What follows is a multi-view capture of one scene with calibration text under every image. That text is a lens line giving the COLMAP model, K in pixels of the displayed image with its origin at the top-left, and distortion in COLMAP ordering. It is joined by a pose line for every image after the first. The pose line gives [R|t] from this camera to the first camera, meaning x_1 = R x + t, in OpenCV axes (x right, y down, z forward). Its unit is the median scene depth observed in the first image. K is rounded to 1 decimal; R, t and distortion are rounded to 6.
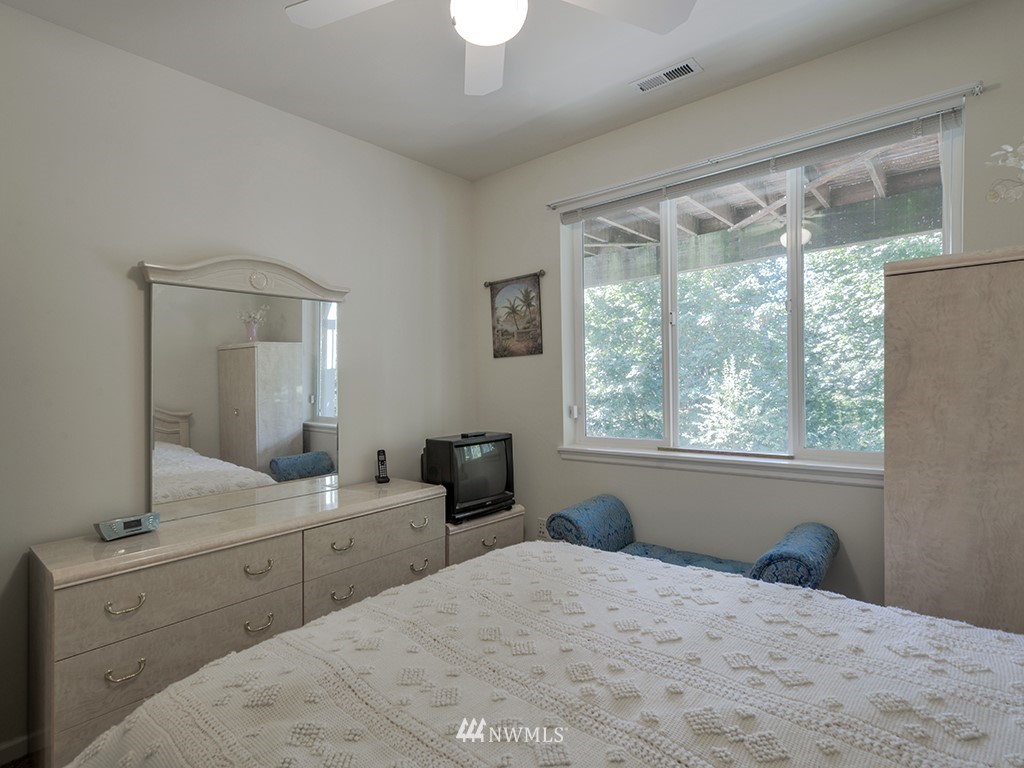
lens RADIAL K [[527.7, 0, 508.4], [0, 527.7, 373.4], [0, 0, 1]] dist [0.000009, 0.000081]
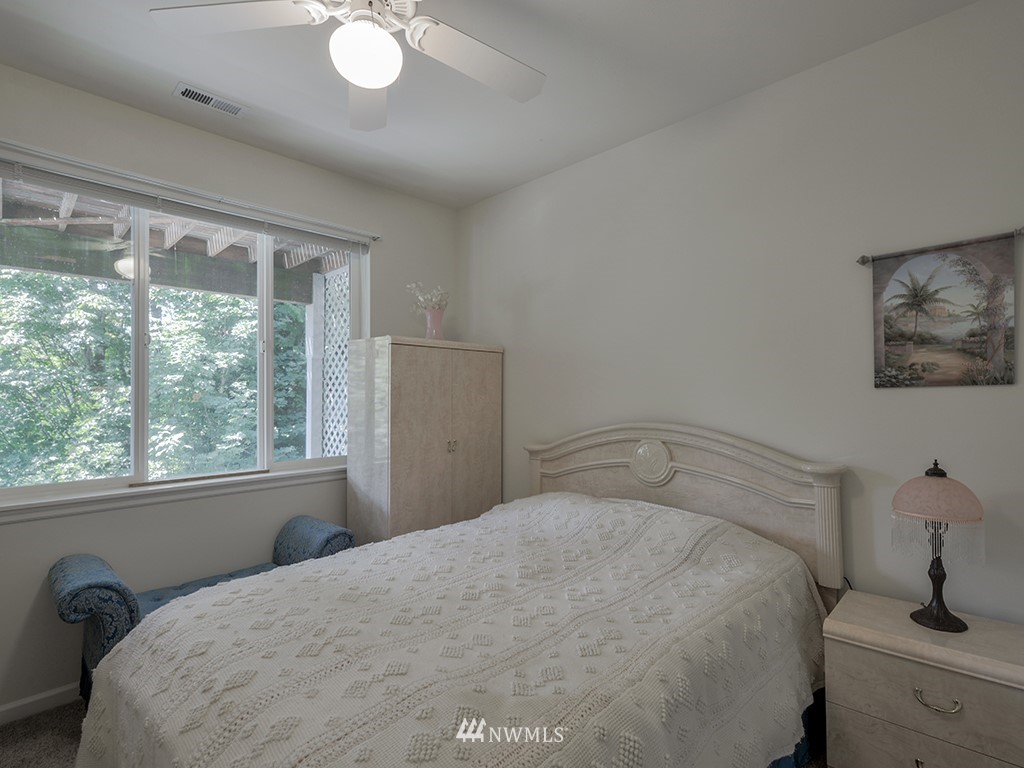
lens RADIAL K [[498.9, 0, 520.1], [0, 498.9, 387.4], [0, 0, 1]] dist [0.001482, -0.000150]
pose [[0.038049, 0.055131, 0.997754, -0.962013], [-0.006253, 0.998471, -0.054932, 0.042366], [-0.999256, -0.004148, 0.038335, 0.602151]]
